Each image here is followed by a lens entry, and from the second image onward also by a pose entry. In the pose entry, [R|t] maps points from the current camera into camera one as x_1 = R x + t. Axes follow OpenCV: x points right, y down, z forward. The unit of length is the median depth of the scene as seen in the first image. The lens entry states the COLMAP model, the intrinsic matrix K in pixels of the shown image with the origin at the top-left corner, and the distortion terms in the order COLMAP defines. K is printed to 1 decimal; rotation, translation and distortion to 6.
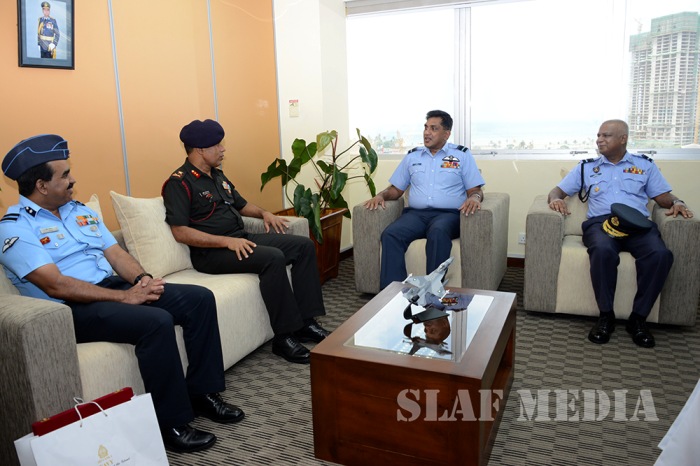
lens RADIAL K [[548.5, 0, 349.9], [0, 548.5, 235.7], [0, 0, 1]] dist [-0.029995, -0.017762]
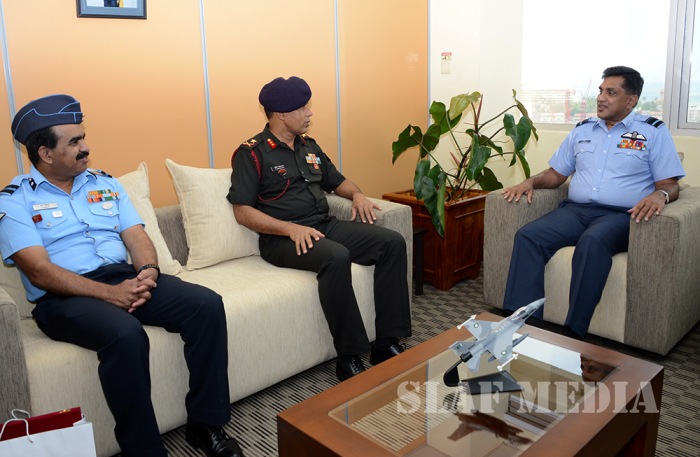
lens RADIAL K [[587.2, 0, 350.4], [0, 587.2, 224.5], [0, 0, 1]] dist [-0.035145, -0.009802]
pose [[0.925005, 0.097766, -0.367162, 0.164549], [-0.082605, 0.994961, 0.056824, -0.050197], [0.370867, -0.022234, 0.928420, 0.214127]]
